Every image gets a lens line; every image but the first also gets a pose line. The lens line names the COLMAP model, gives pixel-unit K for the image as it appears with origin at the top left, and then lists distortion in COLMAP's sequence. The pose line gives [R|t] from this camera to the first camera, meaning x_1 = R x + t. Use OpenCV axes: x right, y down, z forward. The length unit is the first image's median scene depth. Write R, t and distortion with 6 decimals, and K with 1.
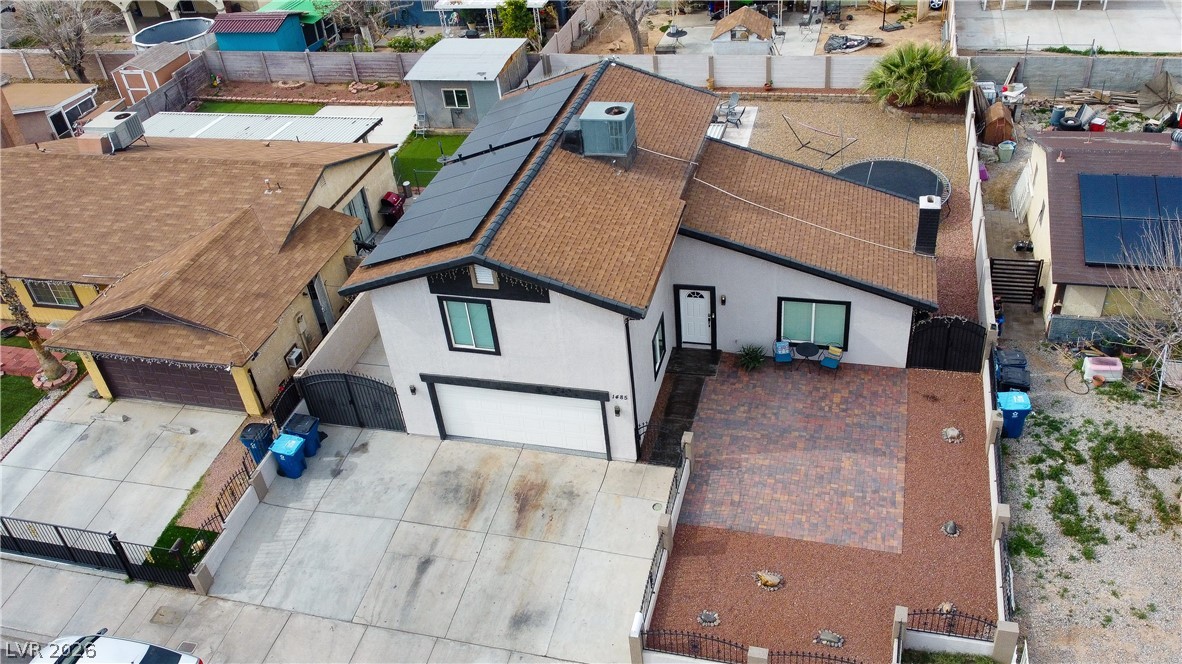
lens RADIAL K [[952.6, 0, 591.0], [0, 952.6, 332.0], [0, 0, 1]] dist [-0.004201, -0.003006]
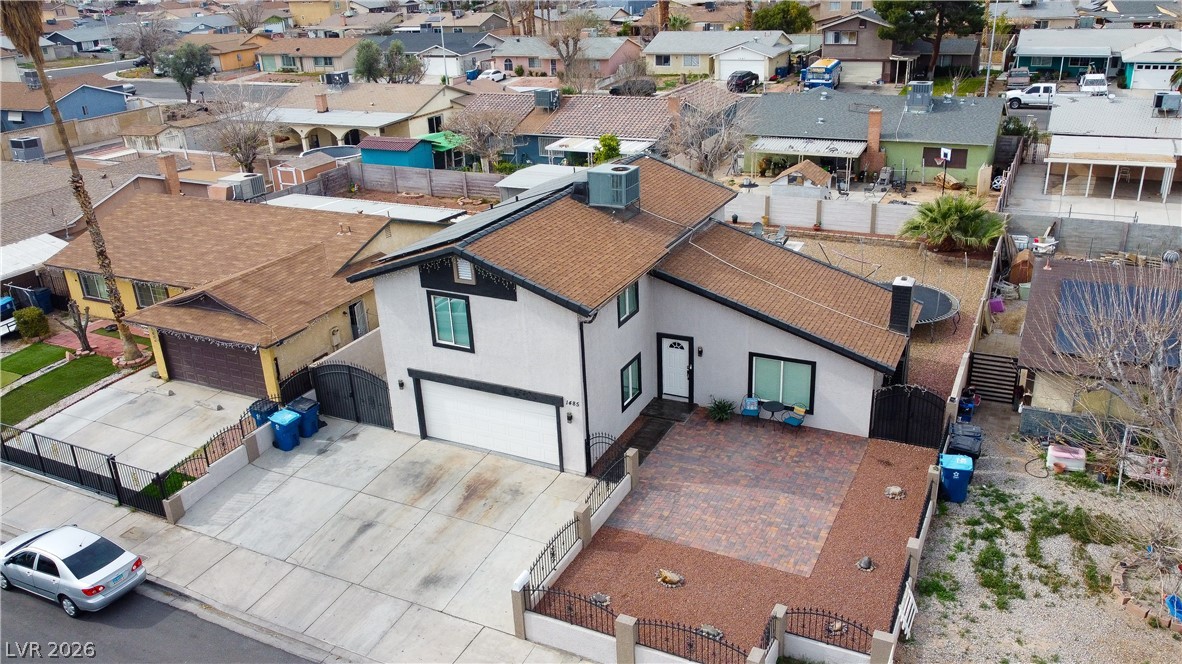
lens RADIAL K [[897.5, 0, 591.0], [0, 897.5, 332.0], [0, 0, 1]] dist [-0.001852, -0.008931]
pose [[0.979424, 0.125214, -0.158274, 0.184486], [-0.156316, 0.966722, -0.202517, 0.176721], [0.127649, 0.223091, 0.966404, 0.007624]]
